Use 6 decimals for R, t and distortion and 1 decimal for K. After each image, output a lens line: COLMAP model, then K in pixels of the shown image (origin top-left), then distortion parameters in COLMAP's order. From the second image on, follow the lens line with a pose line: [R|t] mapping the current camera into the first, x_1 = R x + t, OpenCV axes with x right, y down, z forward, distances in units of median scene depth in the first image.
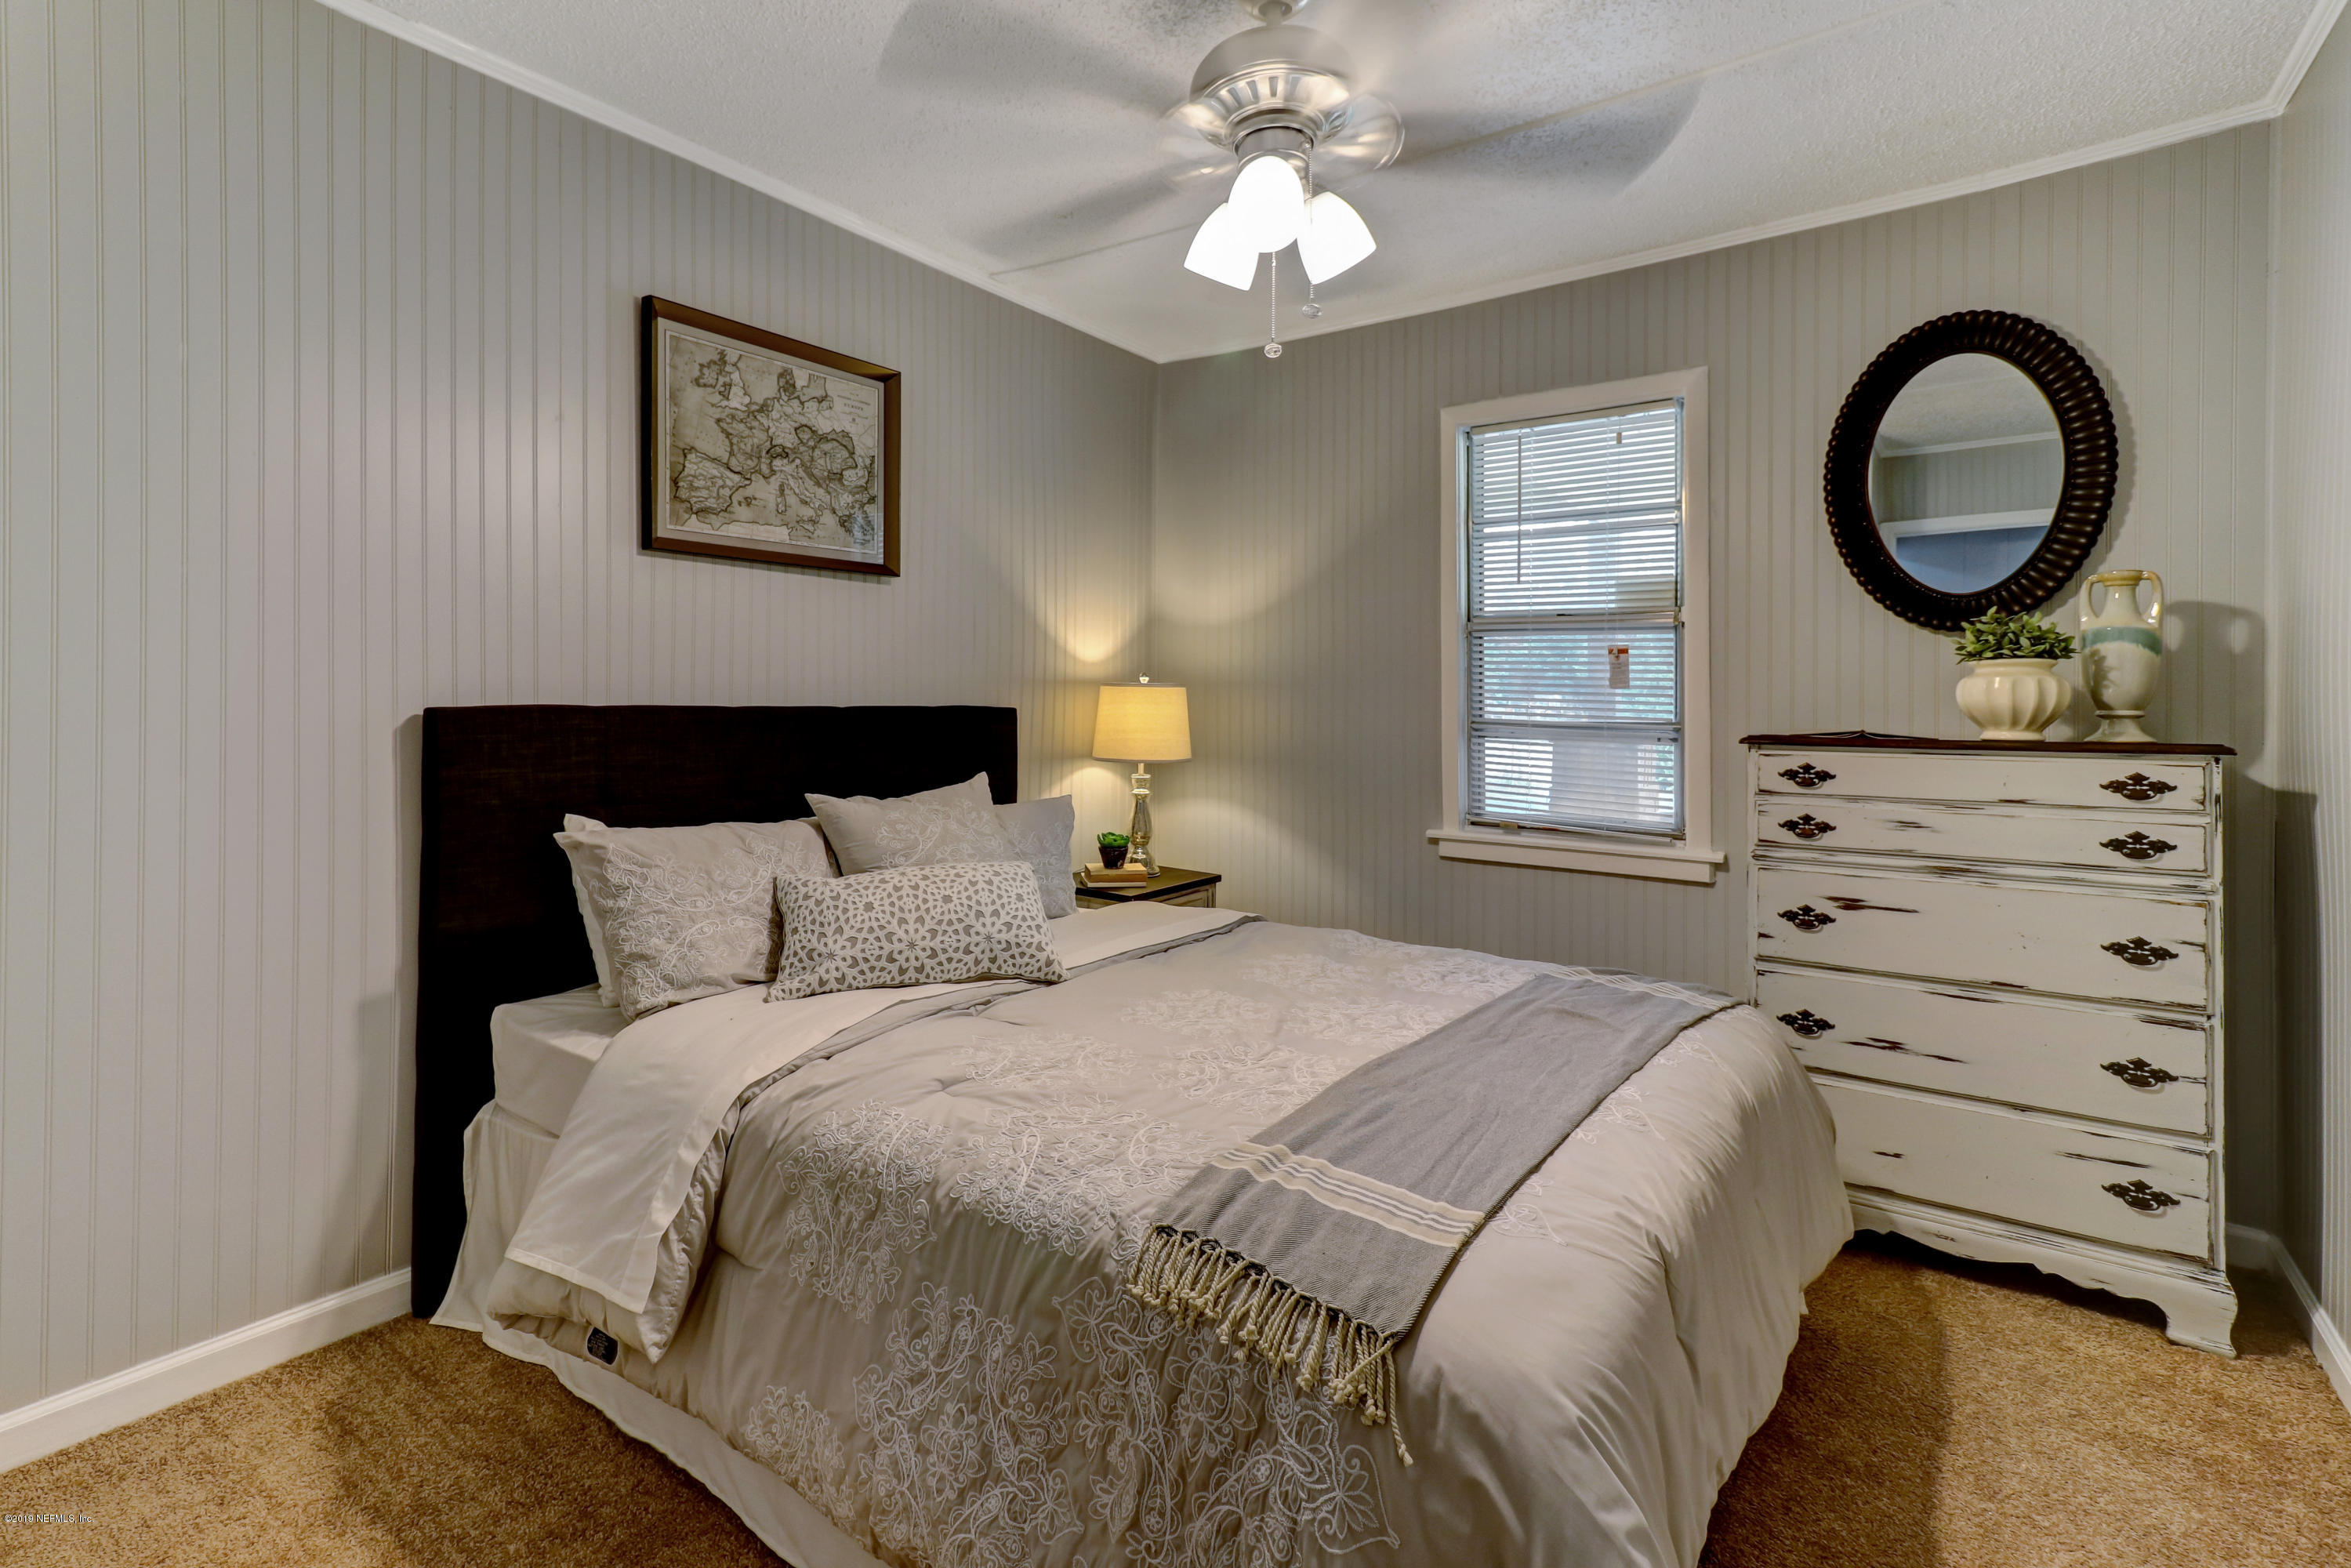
lens RADIAL K [[1144.6, 0, 1136.3], [0, 1144.6, 797.7], [0, 0, 1]] dist [-0.000196, -0.000182]
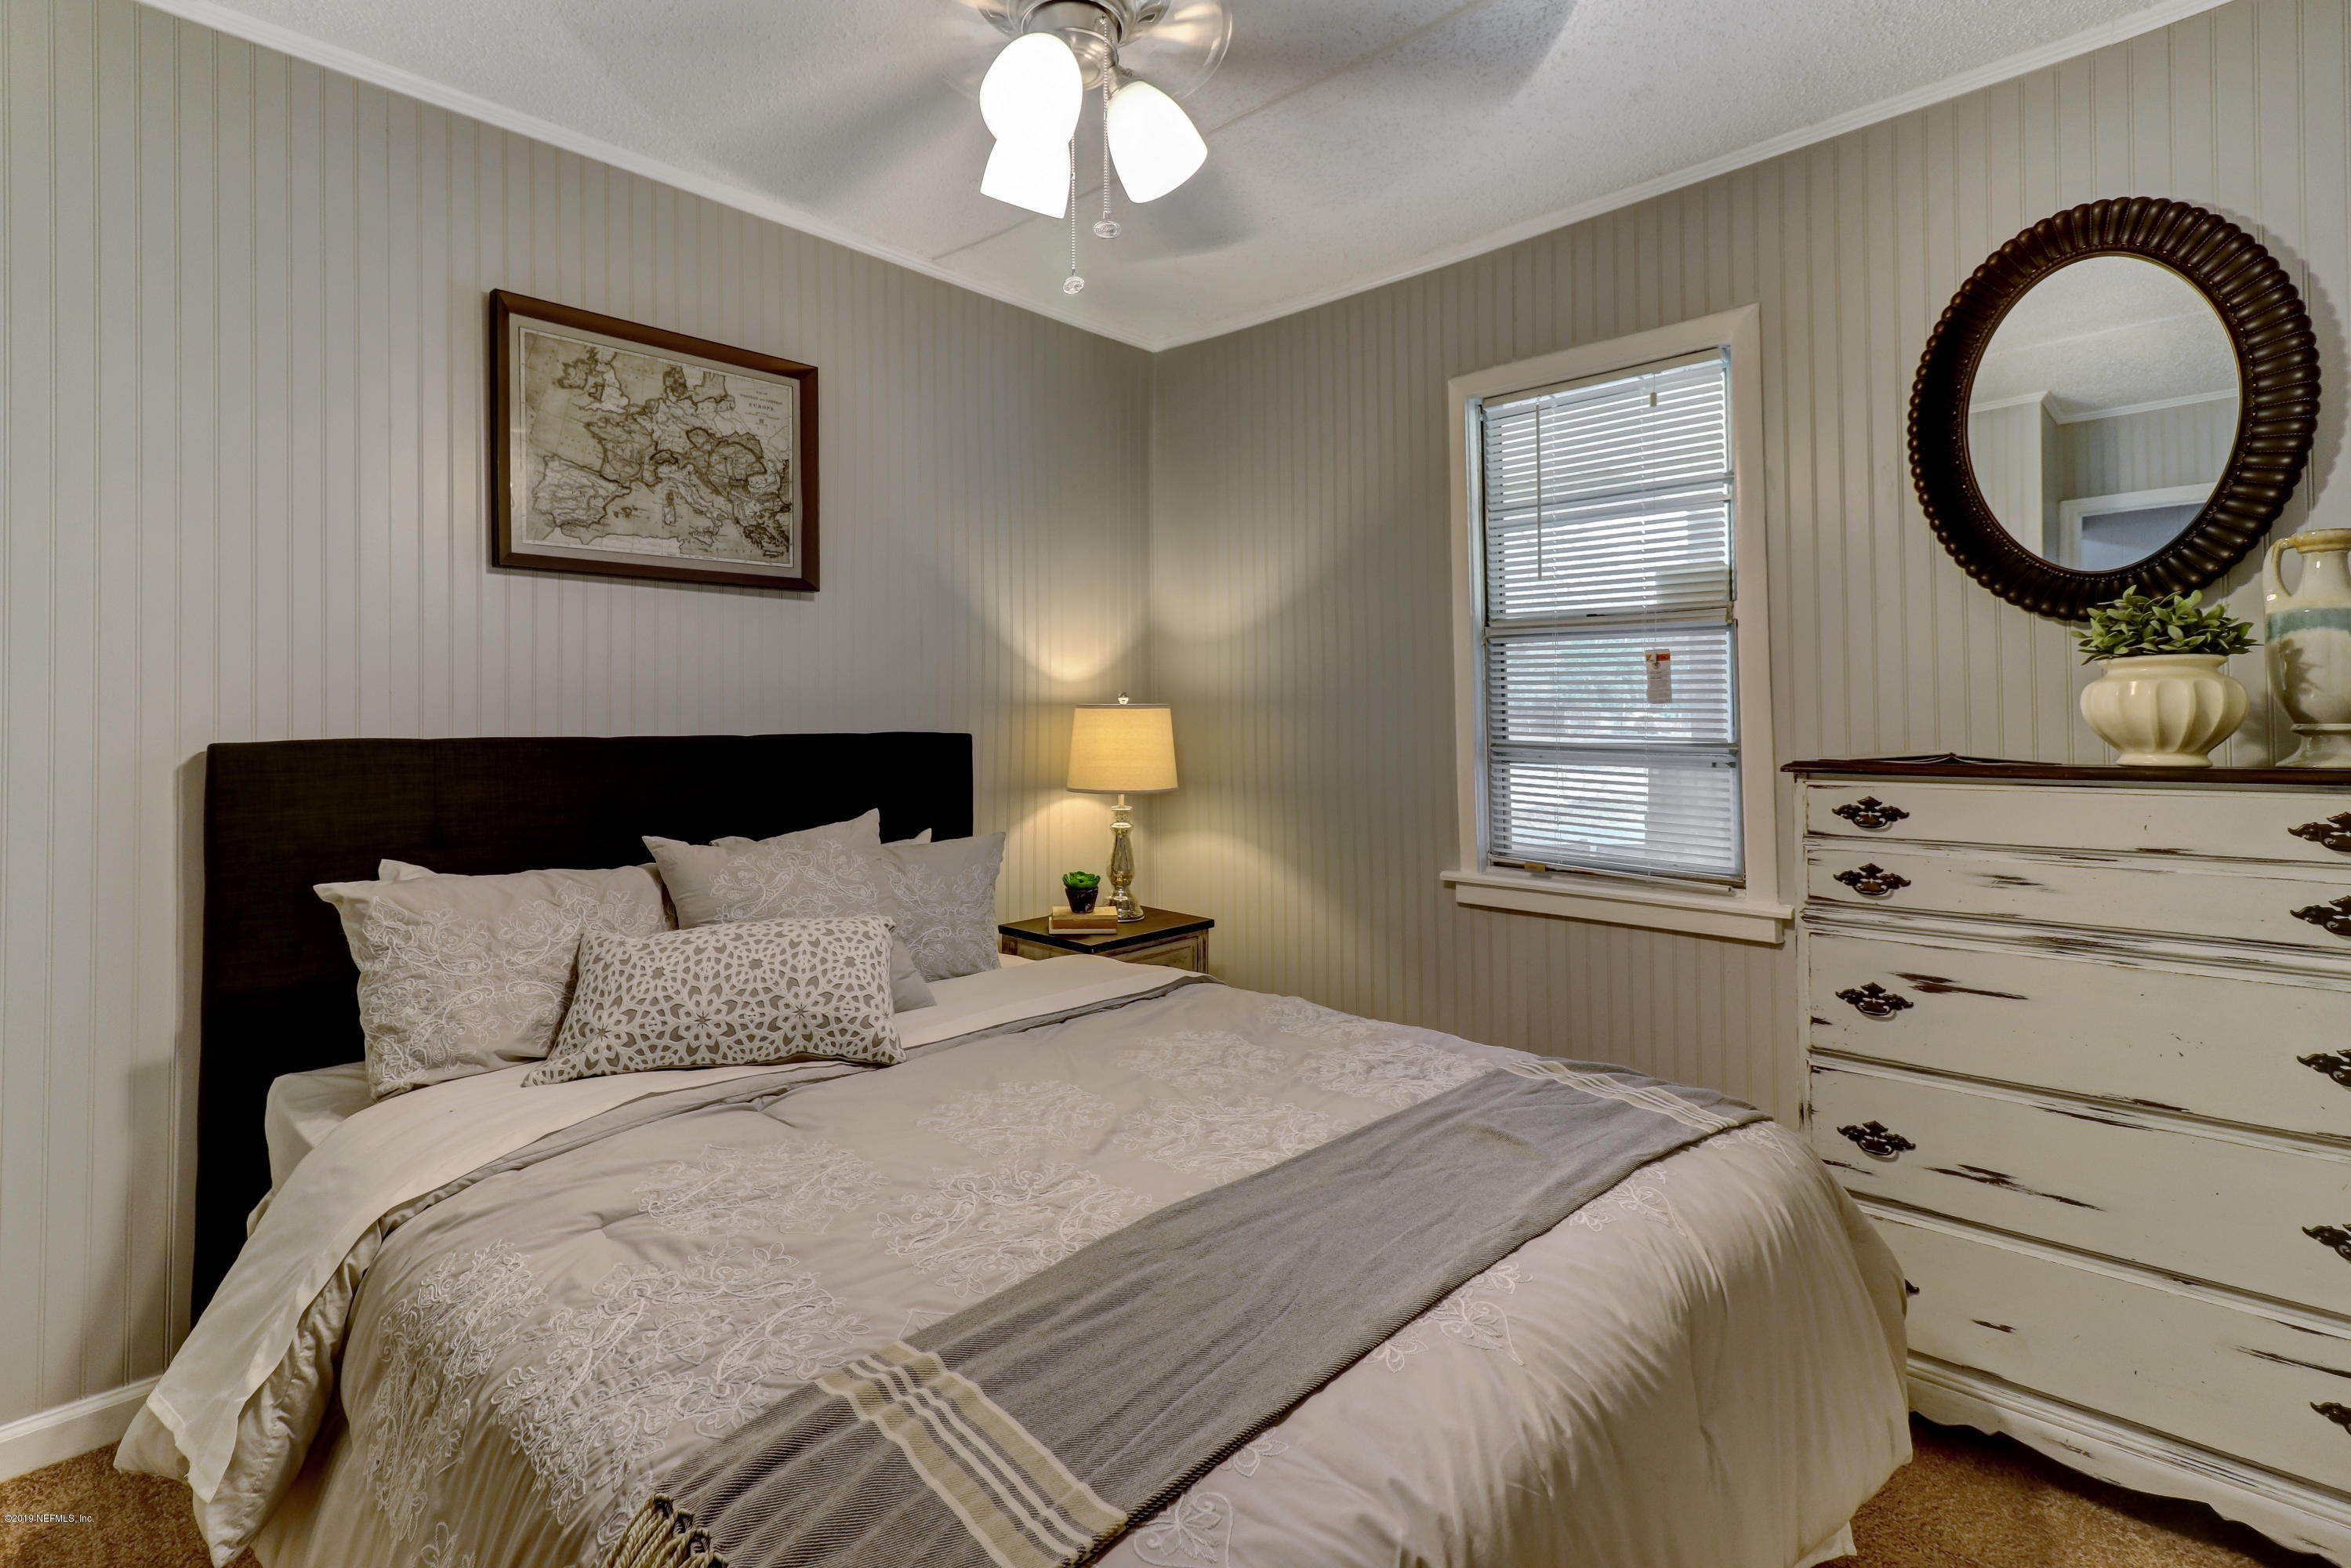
lens RADIAL K [[1117.2, 0, 1175.5], [0, 1117.2, 784.0], [0, 0, 1]] dist [0.003919, 0.000041]
pose [[0.990824, -0.004964, -0.135064, 0.226793], [0.001335, 0.999636, -0.026946, -0.019470], [0.135148, 0.026519, 0.990470, 0.195906]]
